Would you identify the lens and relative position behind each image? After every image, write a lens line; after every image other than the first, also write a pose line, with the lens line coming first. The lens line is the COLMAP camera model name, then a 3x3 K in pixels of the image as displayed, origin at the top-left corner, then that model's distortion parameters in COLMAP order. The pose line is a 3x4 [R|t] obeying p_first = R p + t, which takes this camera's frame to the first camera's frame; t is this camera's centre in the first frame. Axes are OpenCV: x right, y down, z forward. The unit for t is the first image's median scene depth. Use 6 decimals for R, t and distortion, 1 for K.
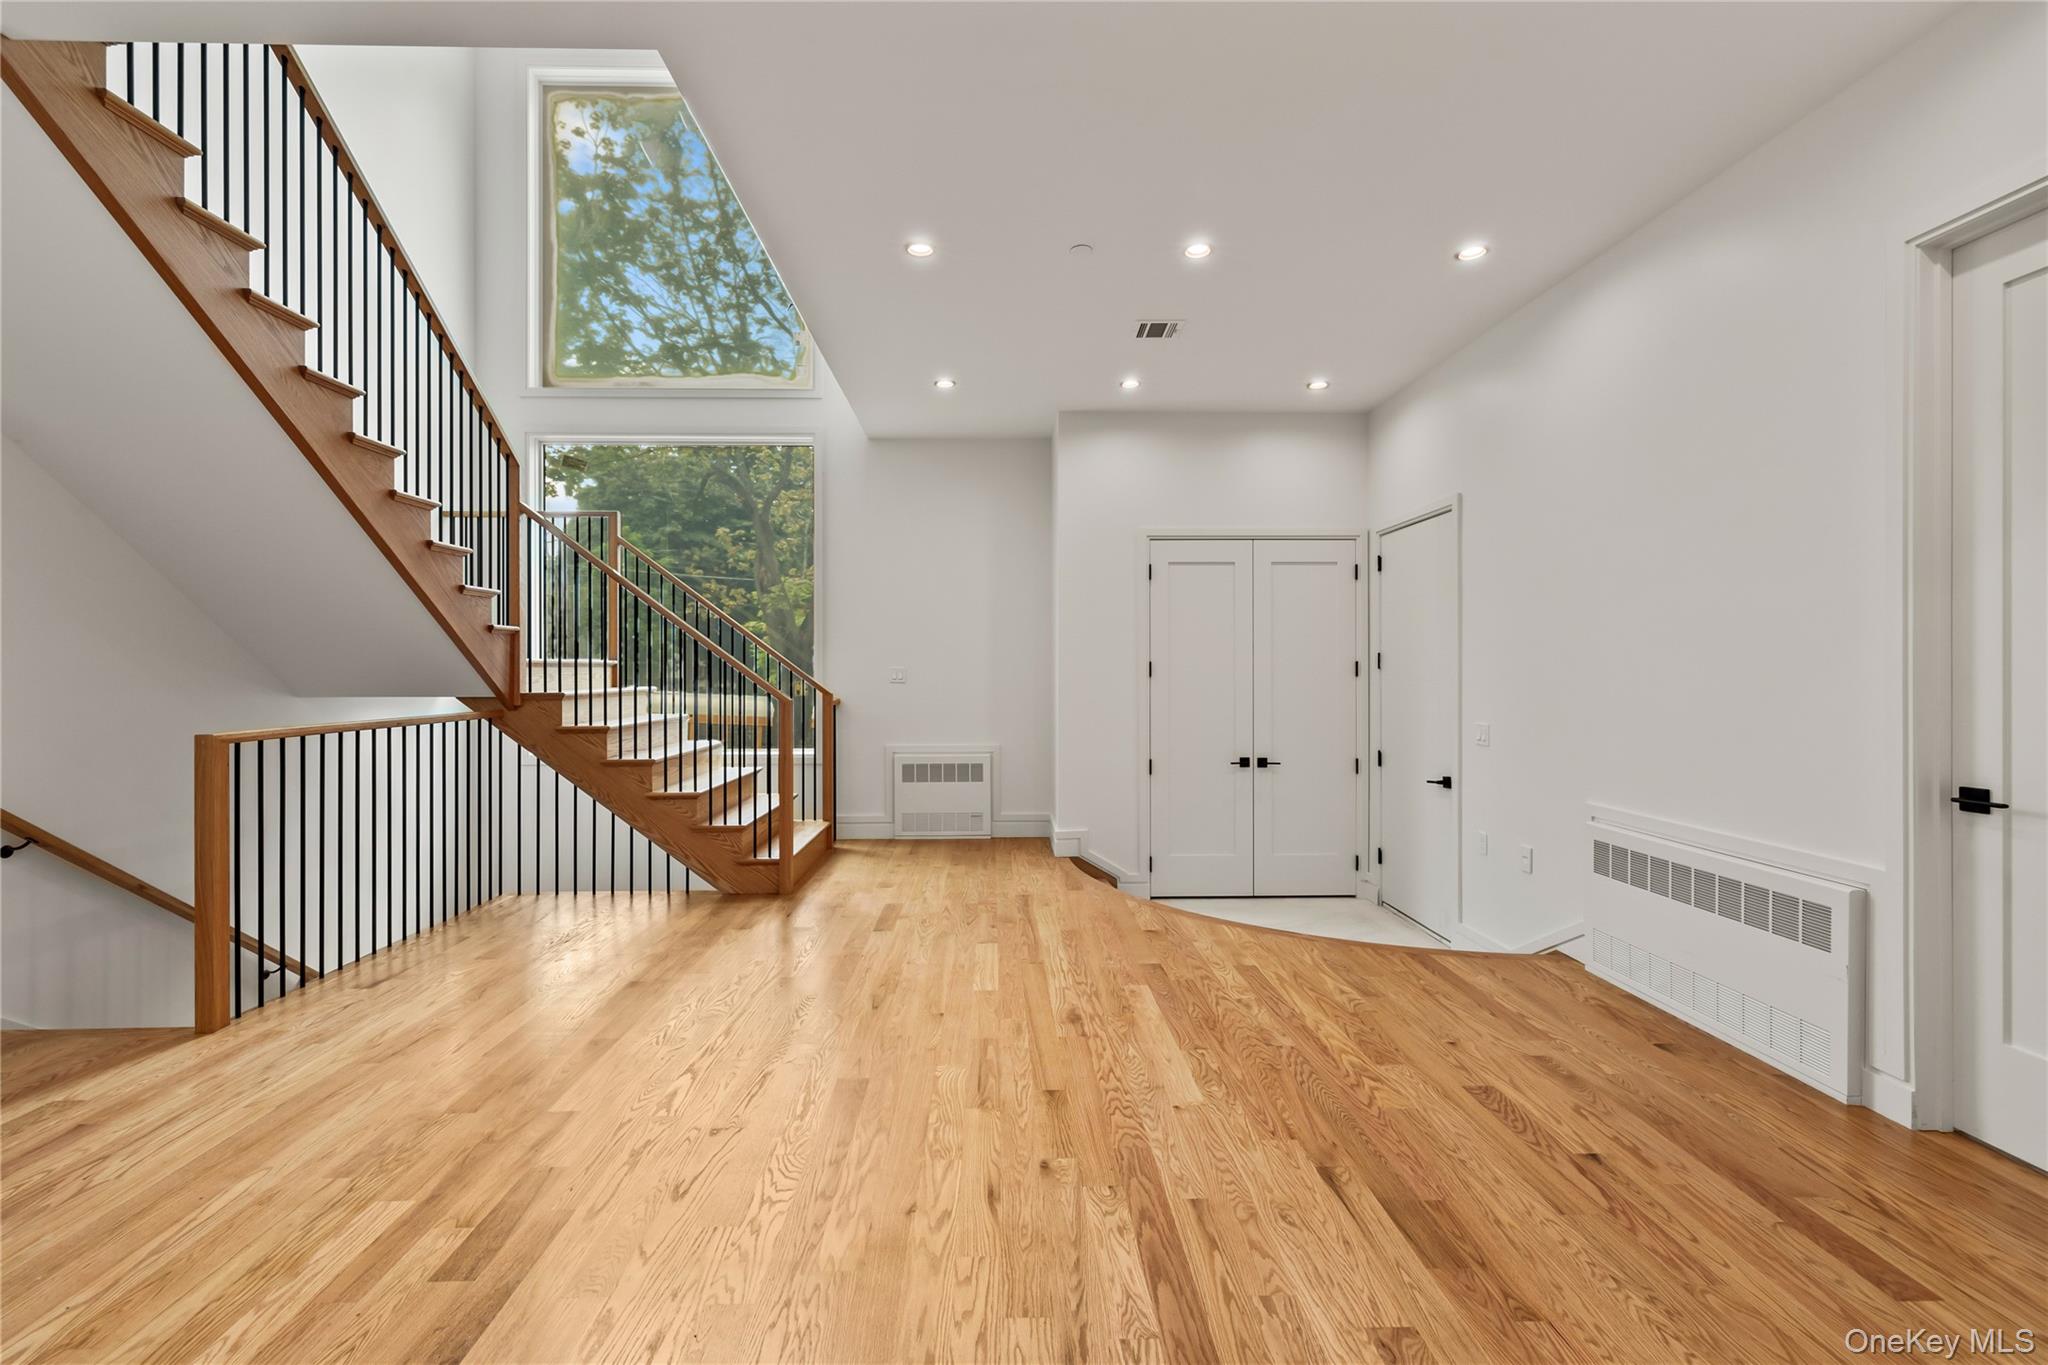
lens RADIAL K [[865.3, 0, 1021.1], [0, 865.3, 672.2], [0, 0, 1]] dist [0.003746, 0.001280]
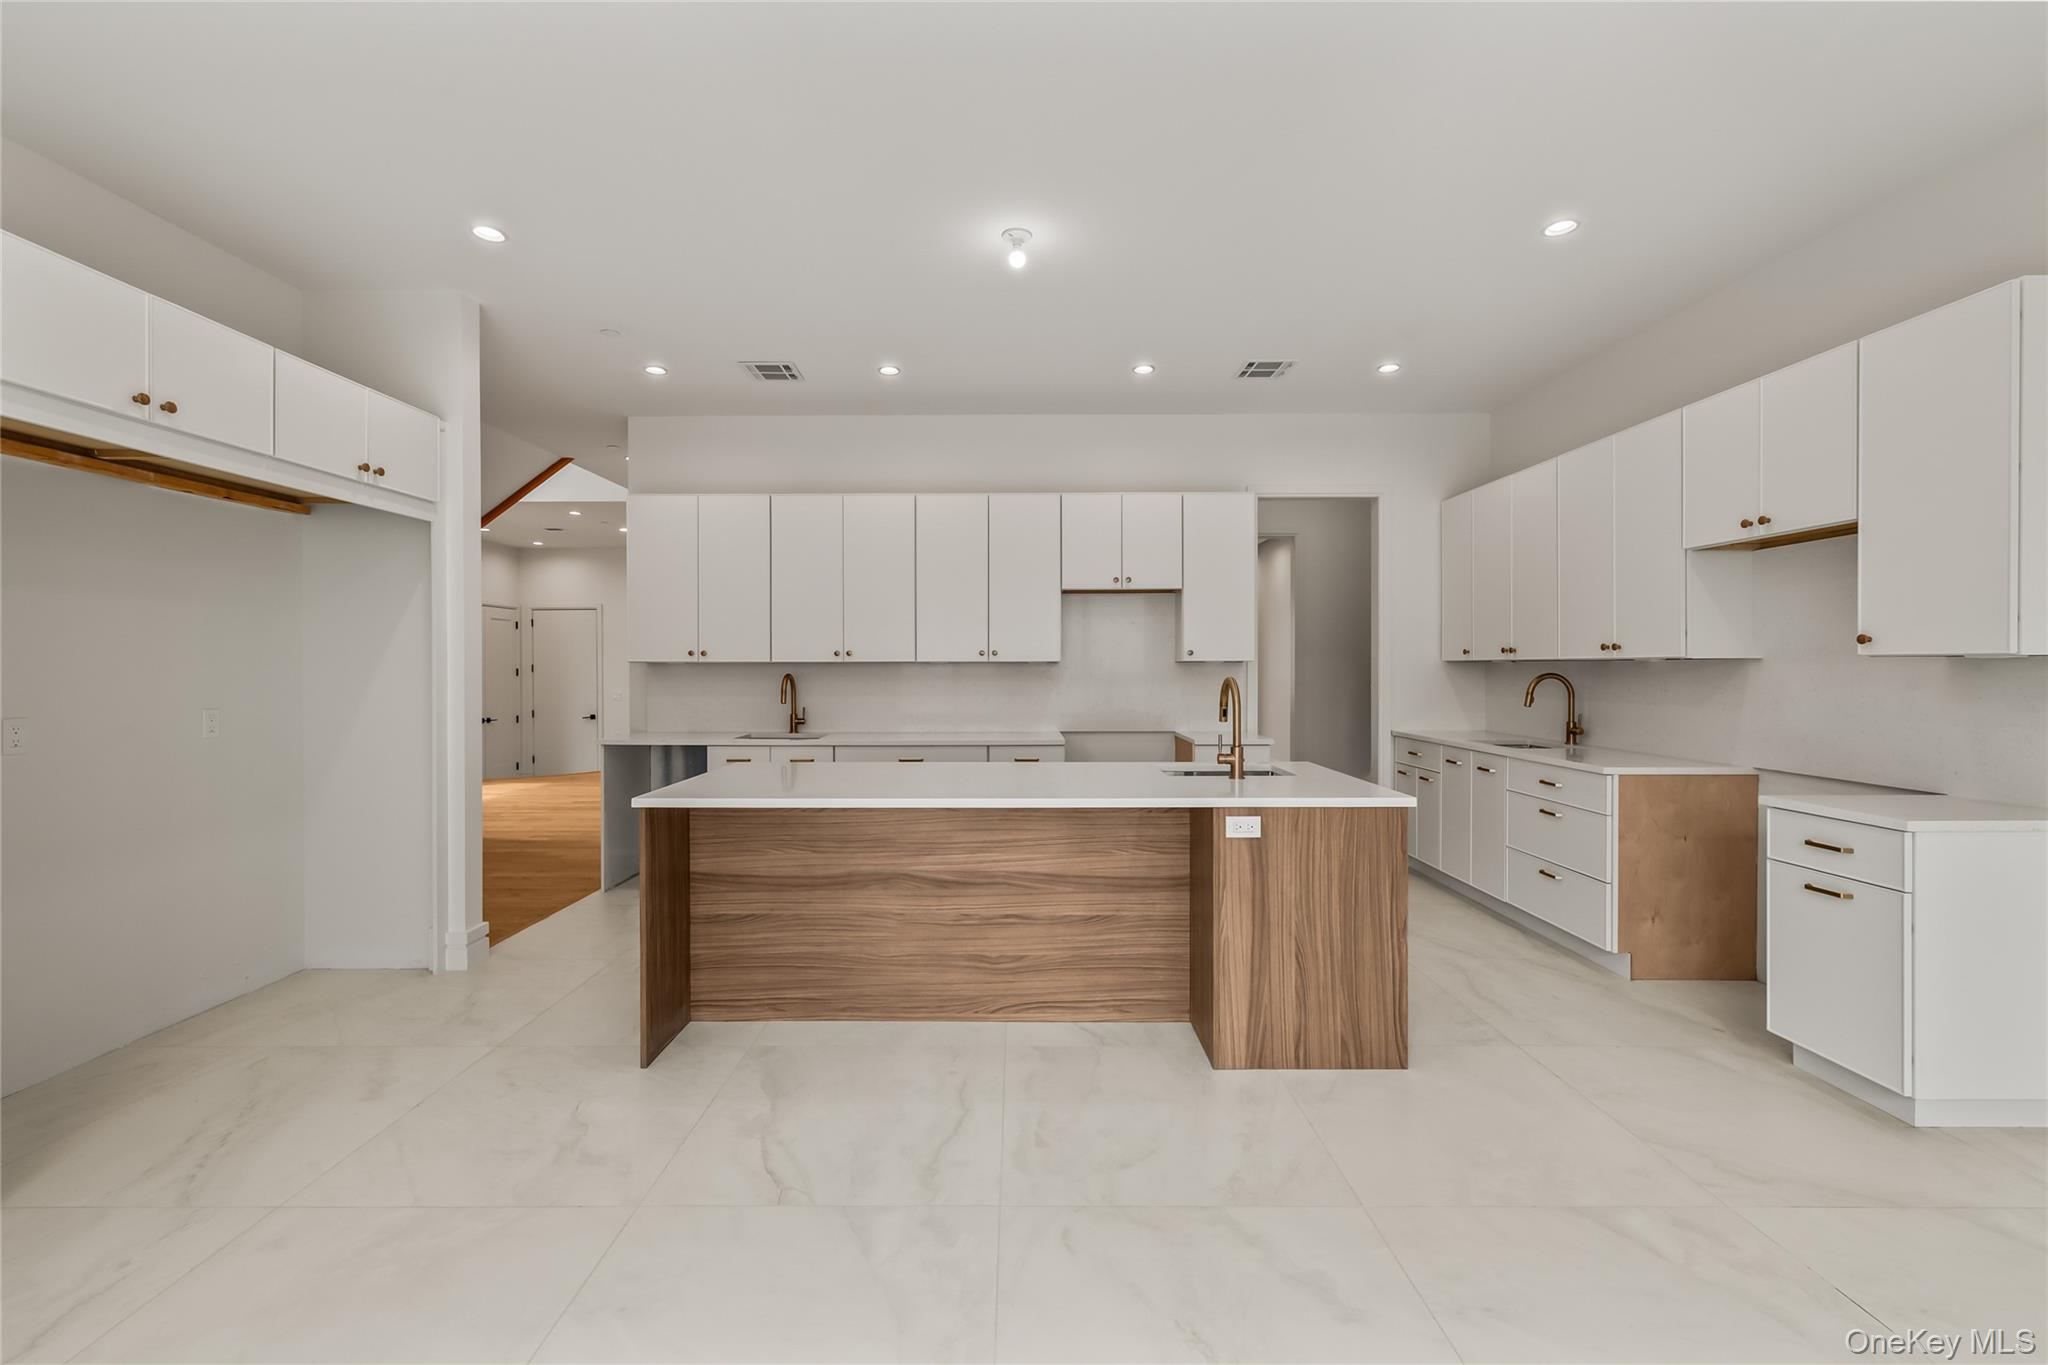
lens RADIAL K [[865.3, 0, 1018.6], [0, 865.3, 675.5], [0, 0, 1]] dist [0.003746, 0.001280]
pose [[0.038611, -0.004081, 0.999246, -2.752880], [0.007796, 0.999962, 0.003782, 0.009055], [-0.999224, 0.007644, 0.038642, -0.466581]]
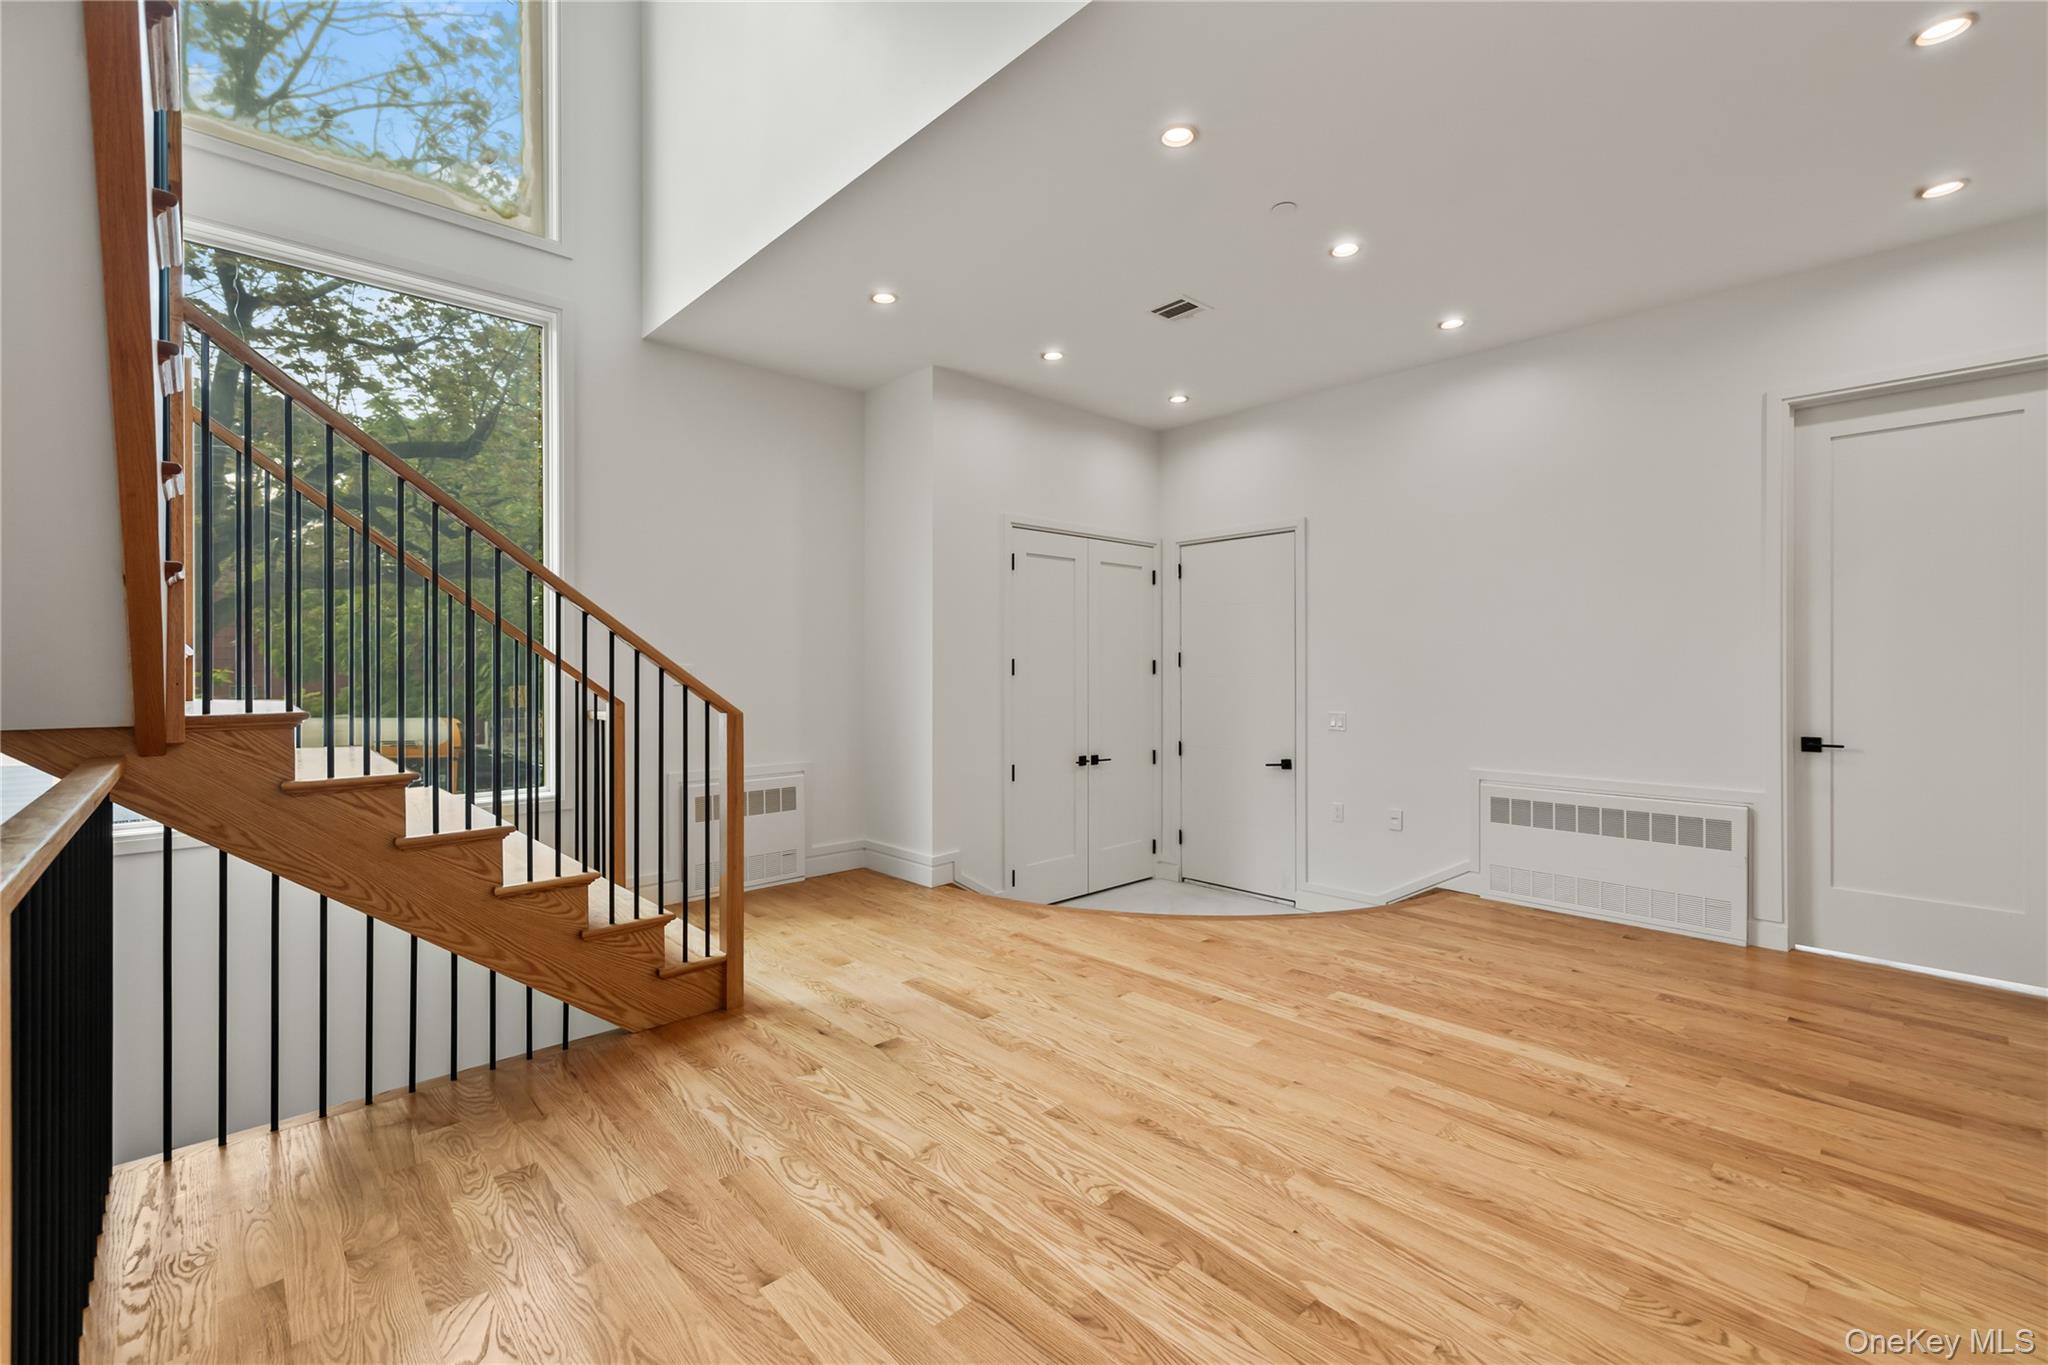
lens RADIAL K [[865.3, 0, 1020.7], [0, 865.3, 672.9], [0, 0, 1]] dist [0.003746, 0.001280]
pose [[0.750916, -0.002343, 0.660393, -0.758940], [0.002361, 0.999997, 0.000864, 0.003266], [-0.660393, 0.000910, 0.750919, 0.503867]]
